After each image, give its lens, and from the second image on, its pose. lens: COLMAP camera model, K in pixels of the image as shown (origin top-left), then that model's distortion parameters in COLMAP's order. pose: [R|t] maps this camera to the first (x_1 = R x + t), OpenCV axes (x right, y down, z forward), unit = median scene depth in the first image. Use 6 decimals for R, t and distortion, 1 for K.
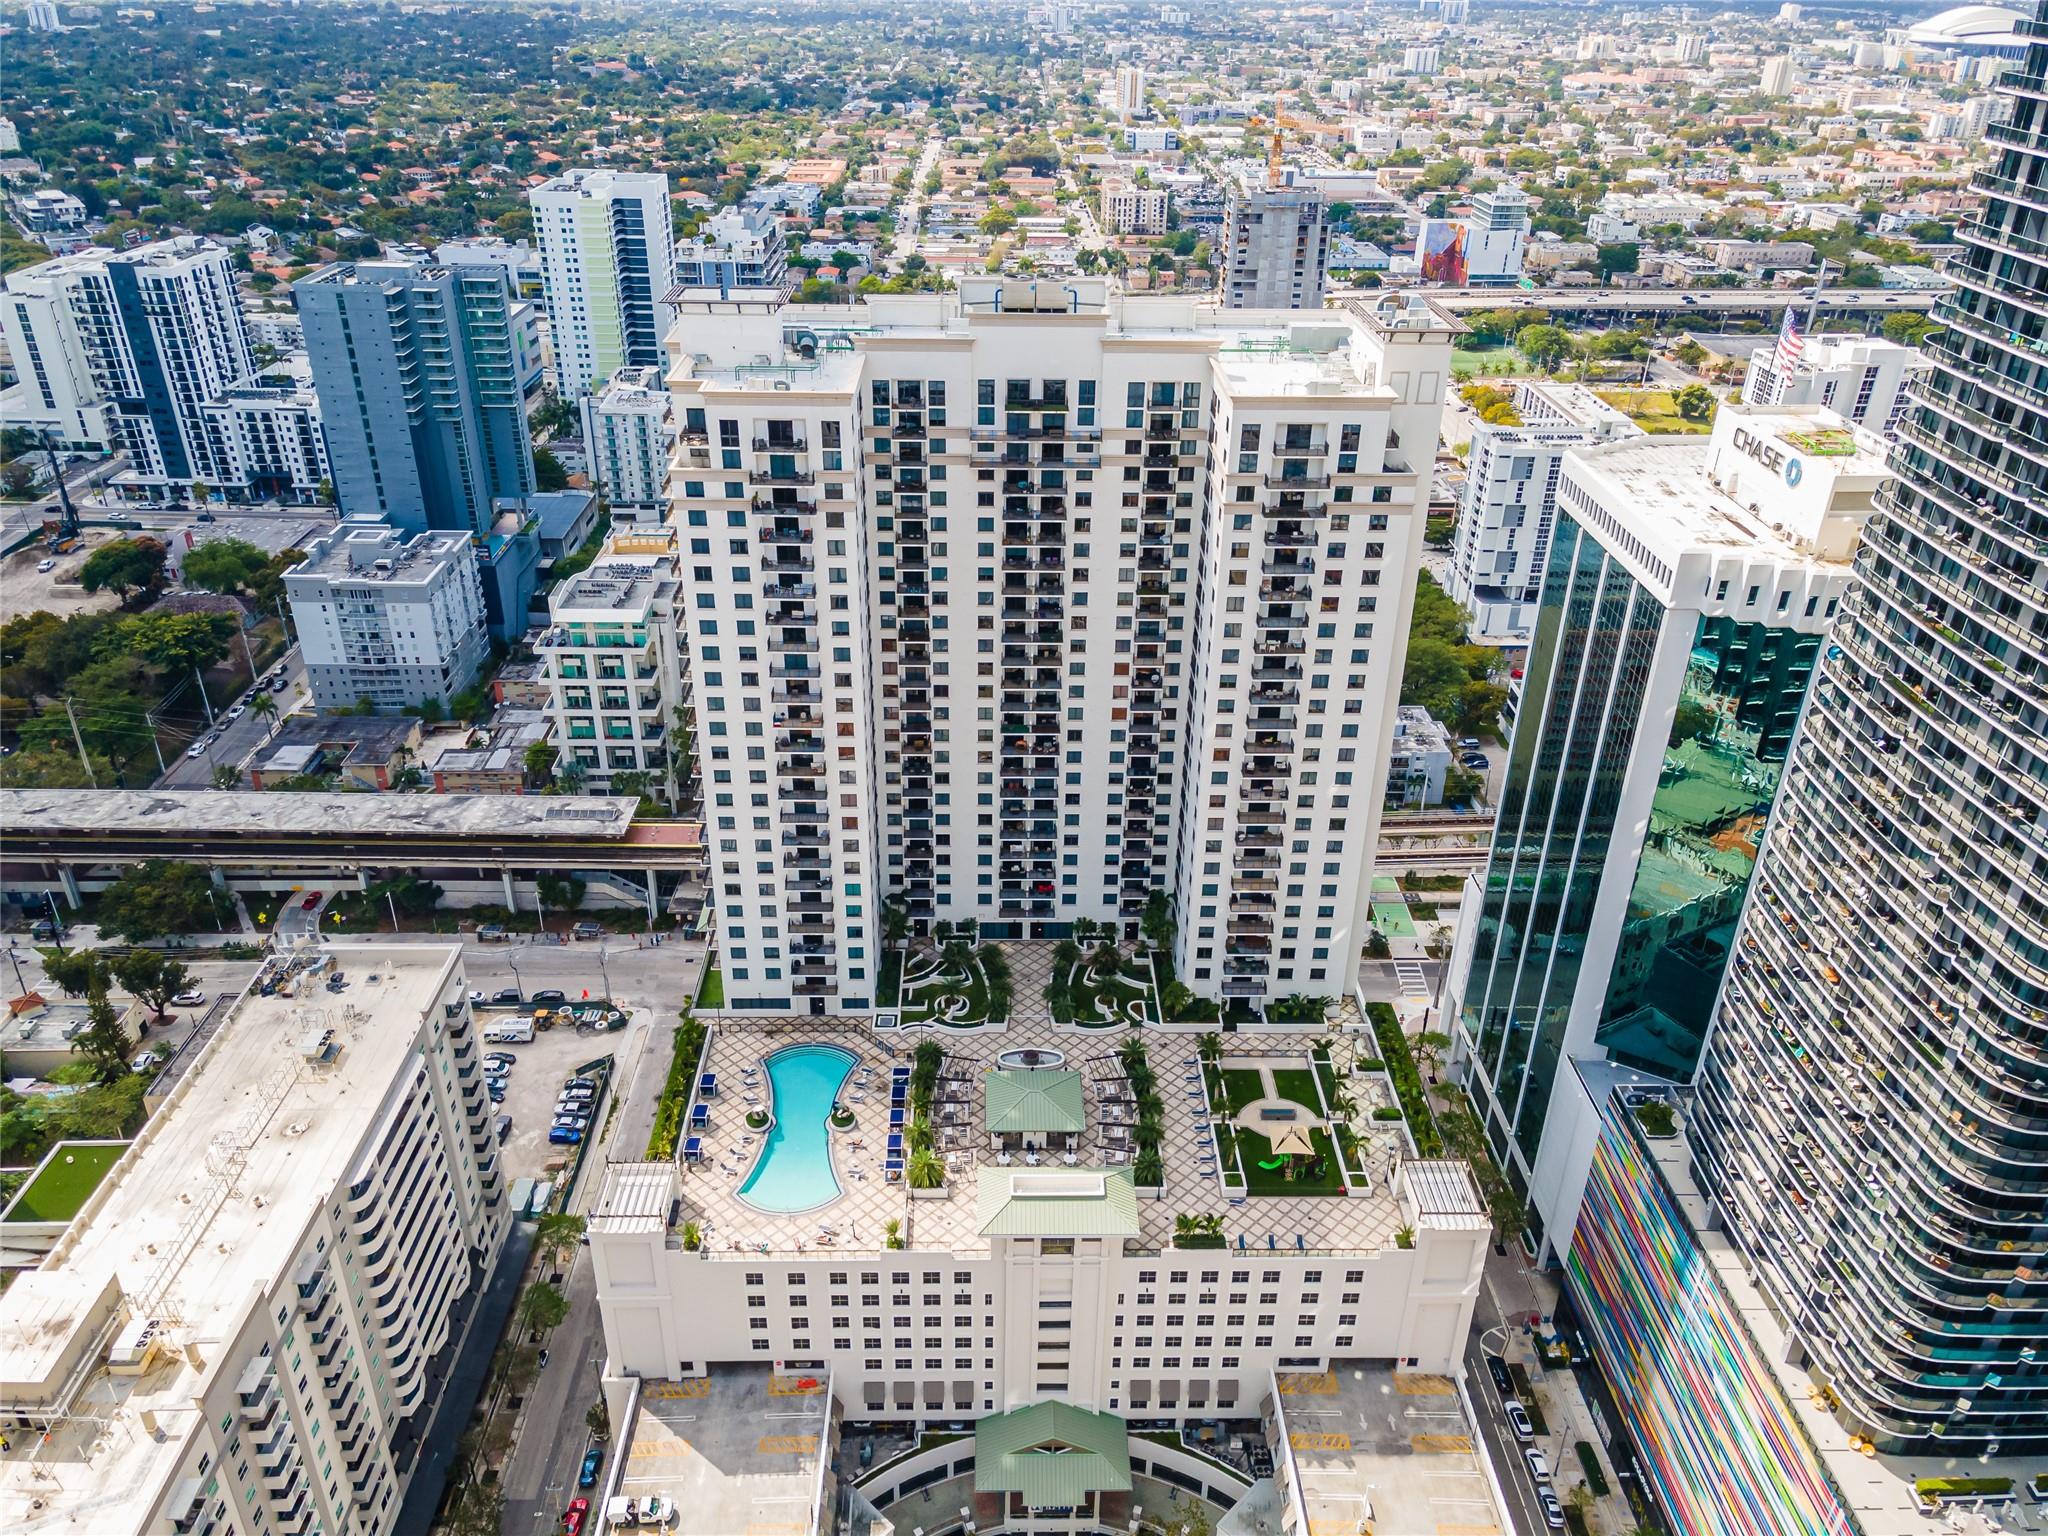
lens RADIAL K [[1492.8, 0, 1024.0], [0, 1492.8, 768.0], [0, 0, 1]] dist [0.035248, -0.002862]
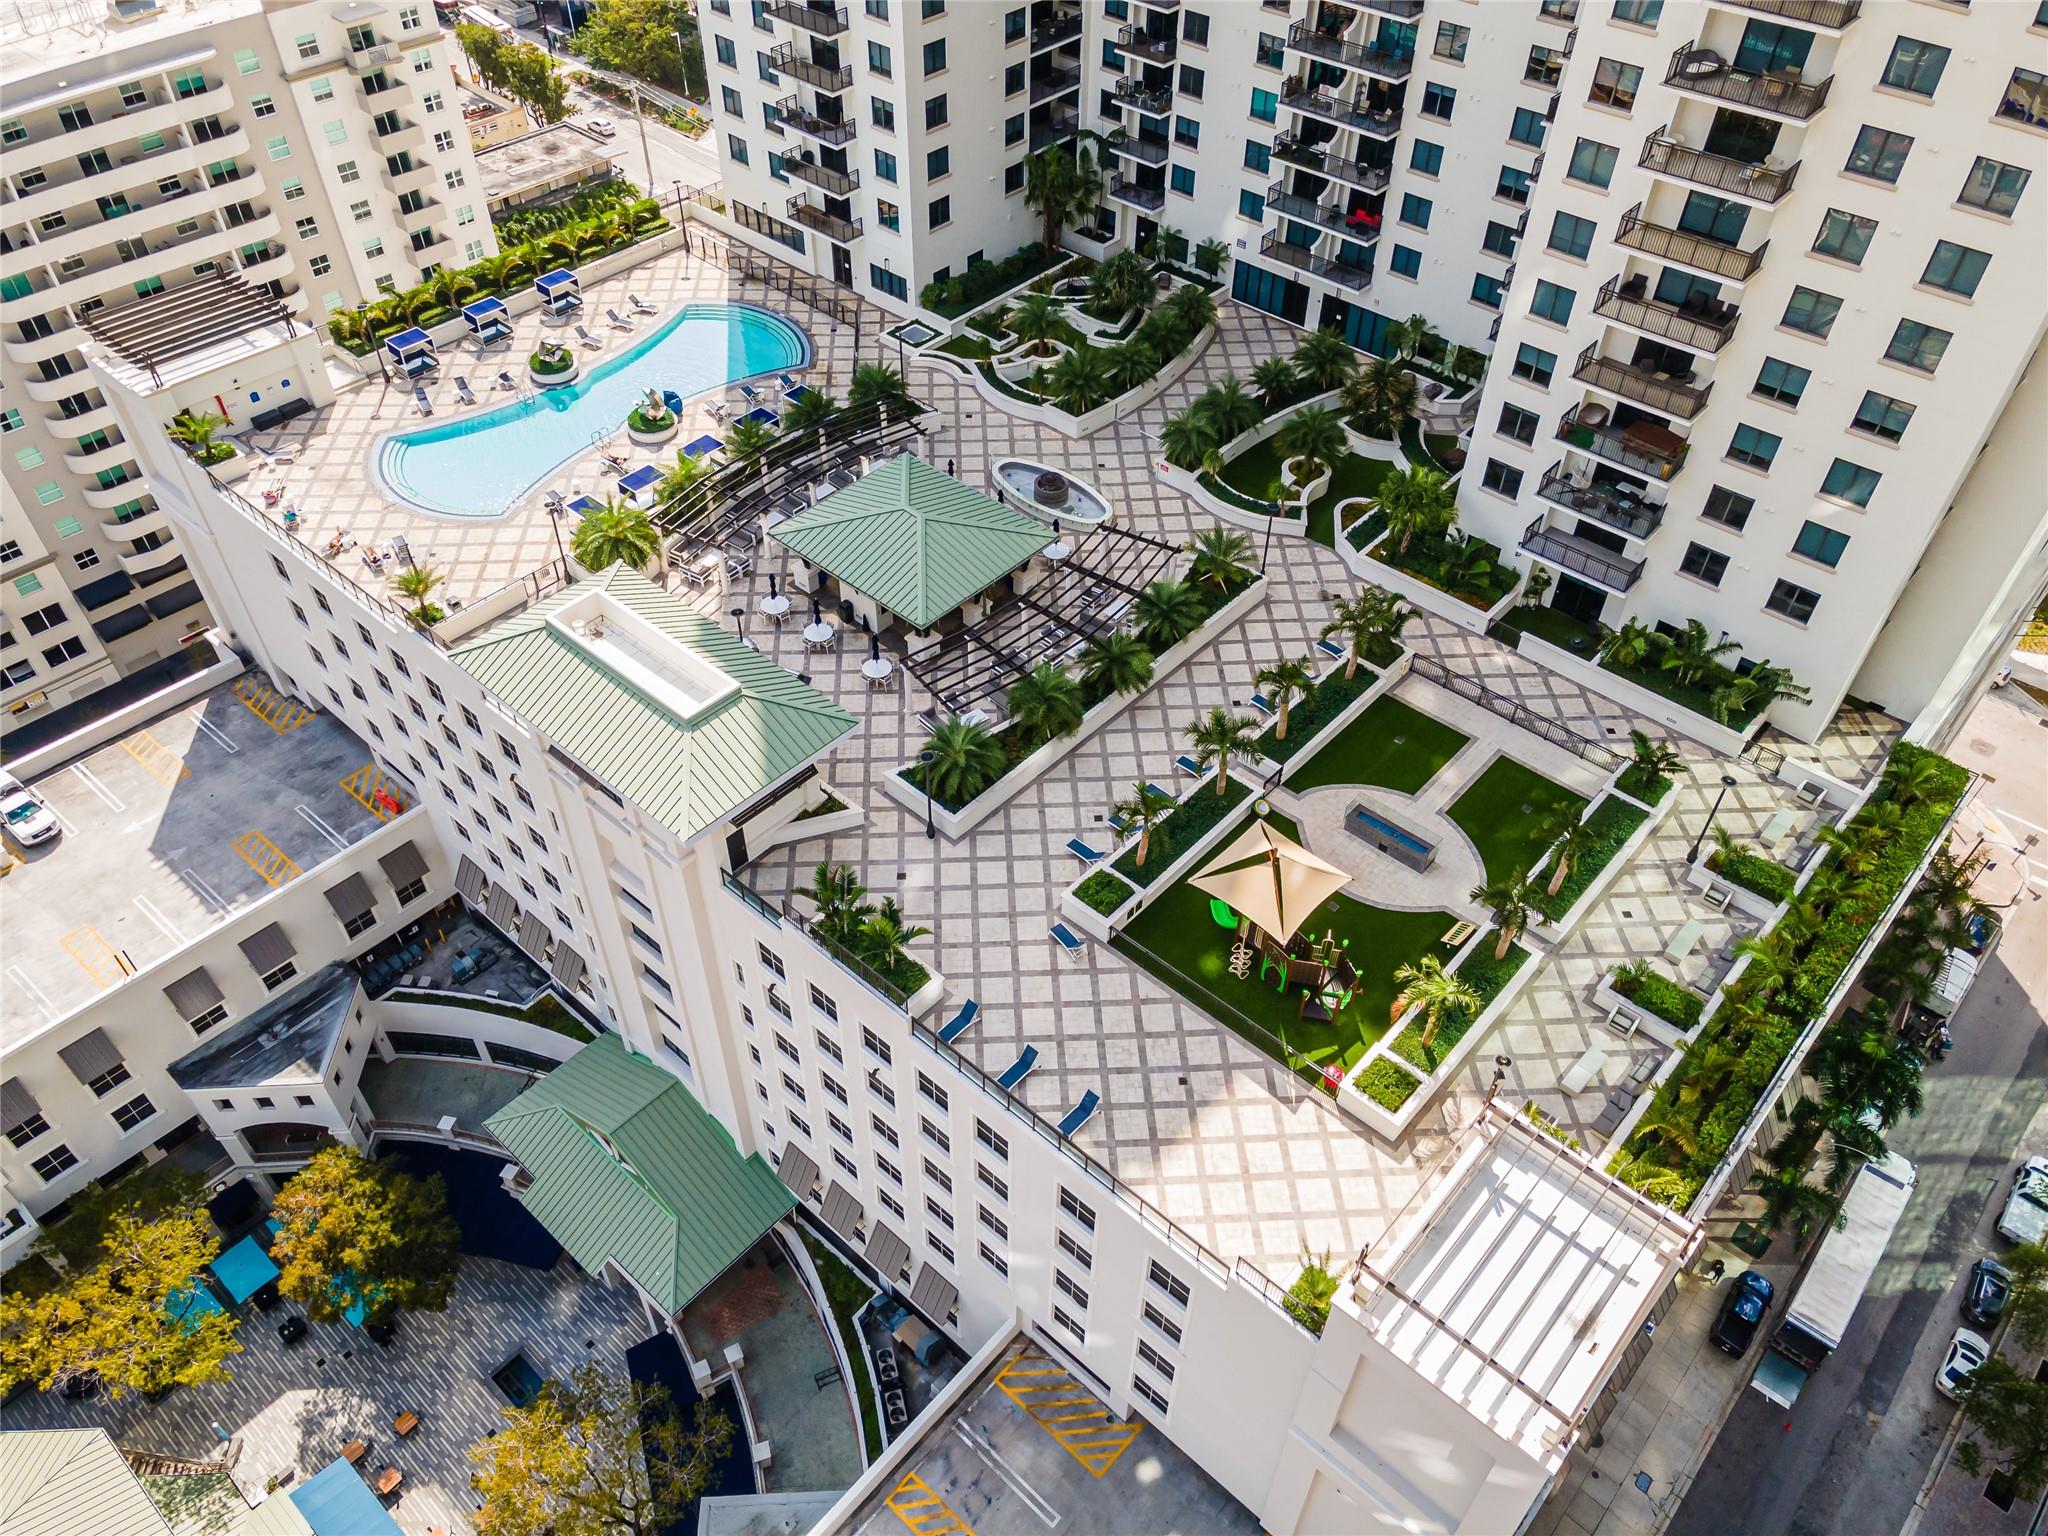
lens RADIAL K [[1492.8, 0, 1024.0], [0, 1492.8, 768.0], [0, 0, 1]] dist [0.035248, -0.002862]
pose [[0.729474, 0.473768, -0.493367, 0.263344], [-0.323064, 0.874406, 0.362000, 0.103618], [0.602908, -0.104681, 0.790914, 0.613090]]
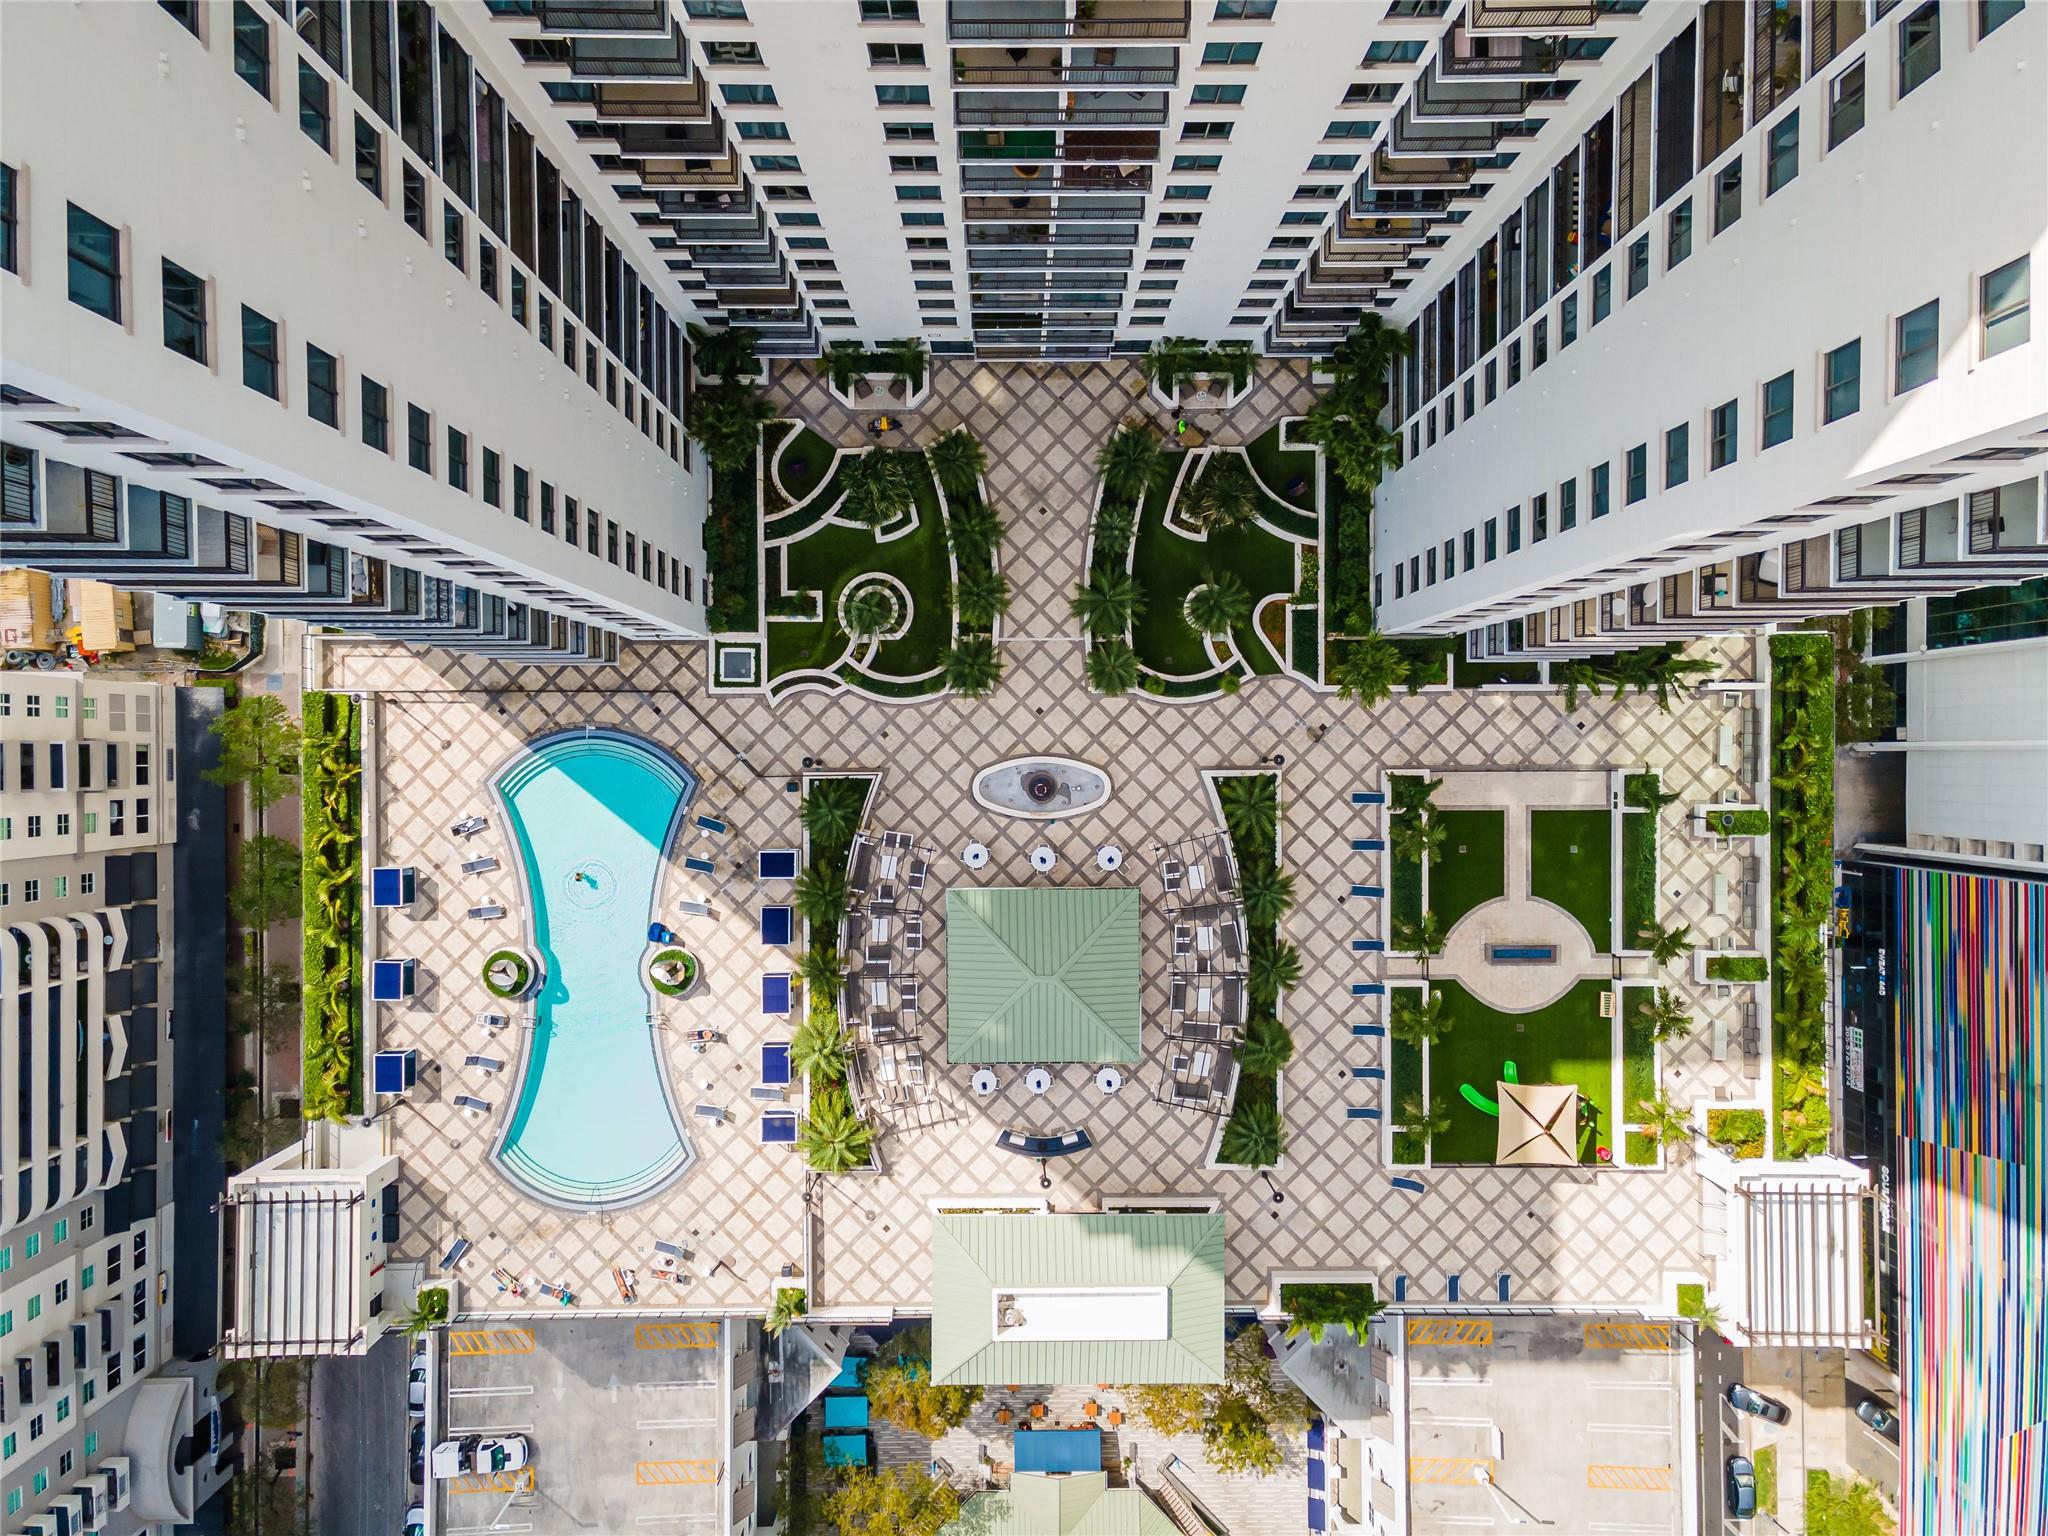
lens RADIAL K [[1492.8, 0, 1024.0], [0, 1492.8, 768.0], [0, 0, 1]] dist [0.035248, -0.002862]
pose [[0.999825, 0.018060, -0.004855, 0.001083], [-0.004103, 0.465166, 0.885214, -0.237035], [0.018245, -0.885039, 0.465158, 0.768788]]
